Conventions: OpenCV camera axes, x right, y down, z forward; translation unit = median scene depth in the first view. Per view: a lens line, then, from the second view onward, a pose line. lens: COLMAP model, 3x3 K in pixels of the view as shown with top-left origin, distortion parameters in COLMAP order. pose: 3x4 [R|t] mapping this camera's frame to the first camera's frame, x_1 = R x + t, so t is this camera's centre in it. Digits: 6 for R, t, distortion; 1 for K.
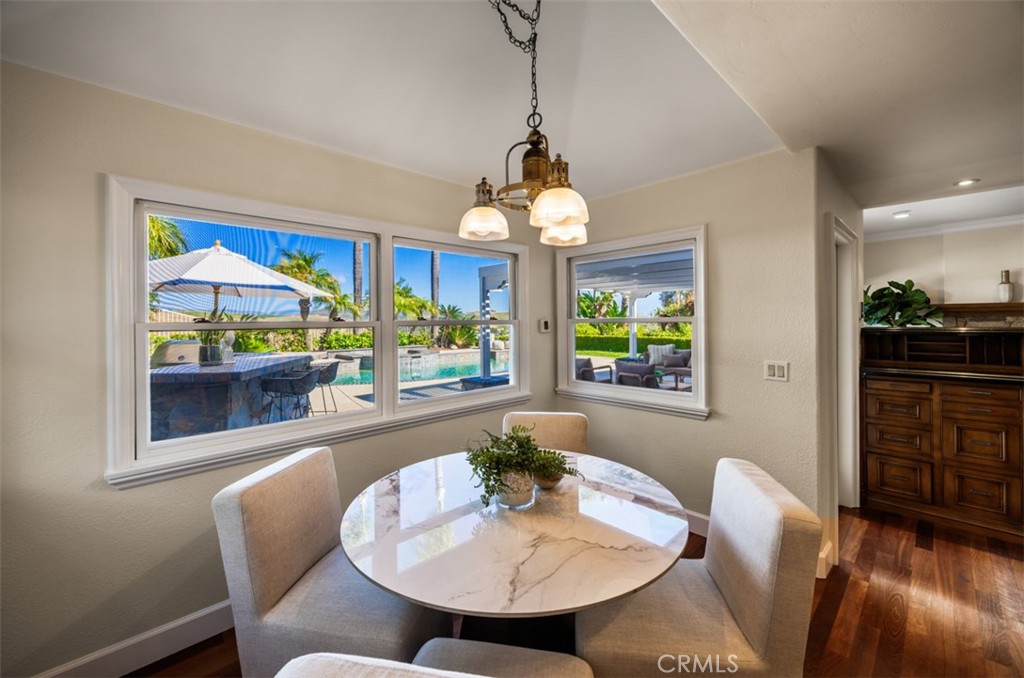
lens RADIAL K [[405.8, 0, 509.5], [0, 405.8, 321.9], [0, 0, 1]] dist [0.002206, 0.000222]
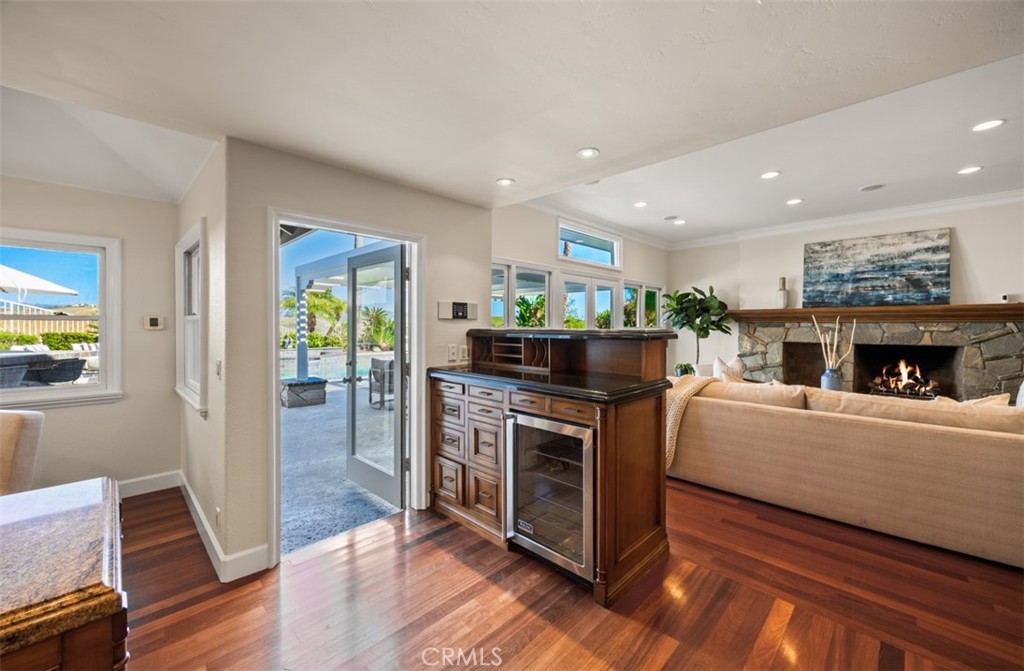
lens RADIAL K [[400.5, 0, 512.2], [0, 400.5, 323.3], [0, 0, 1]] dist [-0.001877, -0.000122]
pose [[0.999701, 0.012209, 0.021183, 0.475818], [-0.012045, 0.999896, -0.007891, 0.004036], [-0.021277, 0.007634, 0.999744, 0.009341]]
